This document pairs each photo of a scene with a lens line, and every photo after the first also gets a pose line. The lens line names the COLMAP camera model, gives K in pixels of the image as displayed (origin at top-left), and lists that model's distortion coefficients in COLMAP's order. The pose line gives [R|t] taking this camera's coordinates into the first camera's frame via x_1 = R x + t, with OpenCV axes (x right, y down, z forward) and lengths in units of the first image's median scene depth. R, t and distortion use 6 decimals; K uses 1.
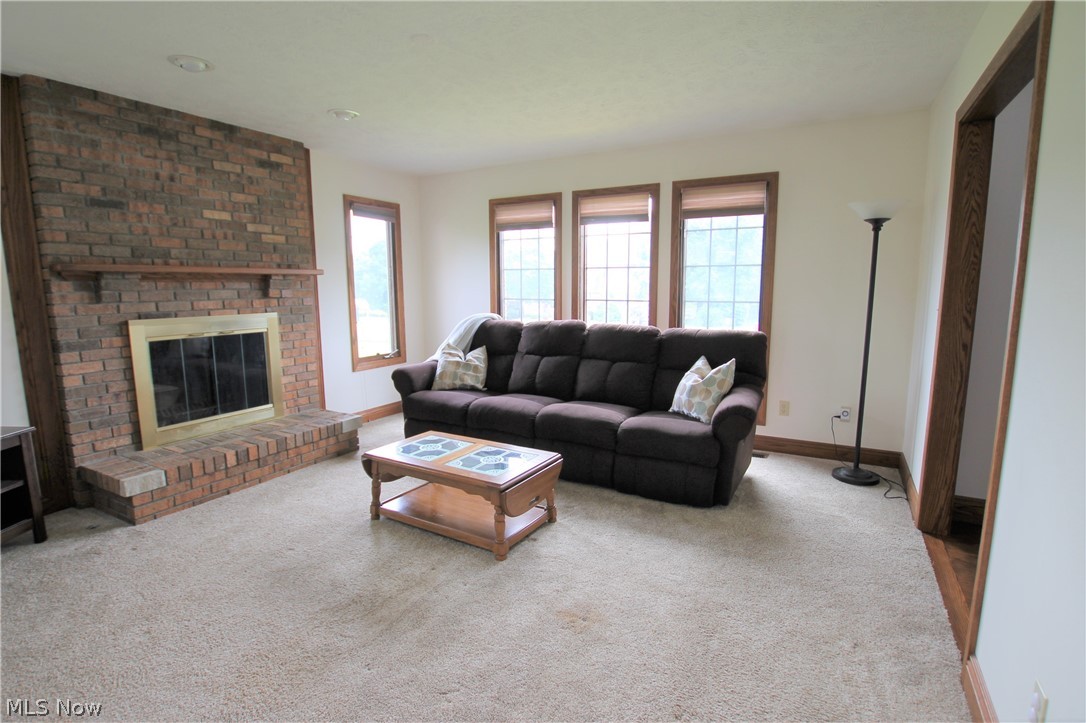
lens RADIAL K [[518.4, 0, 543.2], [0, 518.4, 357.9], [0, 0, 1]] dist [-0.004910, -0.001089]
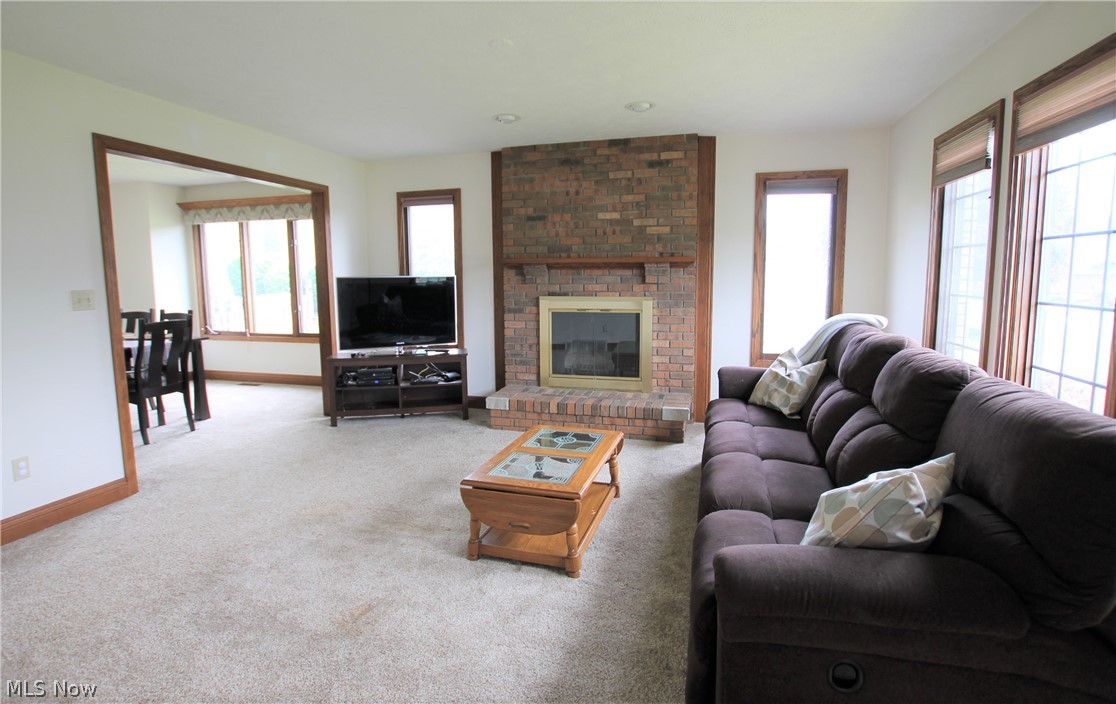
lens RADIAL K [[542.1, 0, 581.4], [0, 542.1, 330.3], [0, 0, 1]] dist [-0.022484, 0.000010]
pose [[0.272134, 0.103162, -0.956713, 0.656002], [-0.132018, 0.988838, 0.069074, -0.091632], [0.953160, 0.107506, 0.282715, 0.640517]]
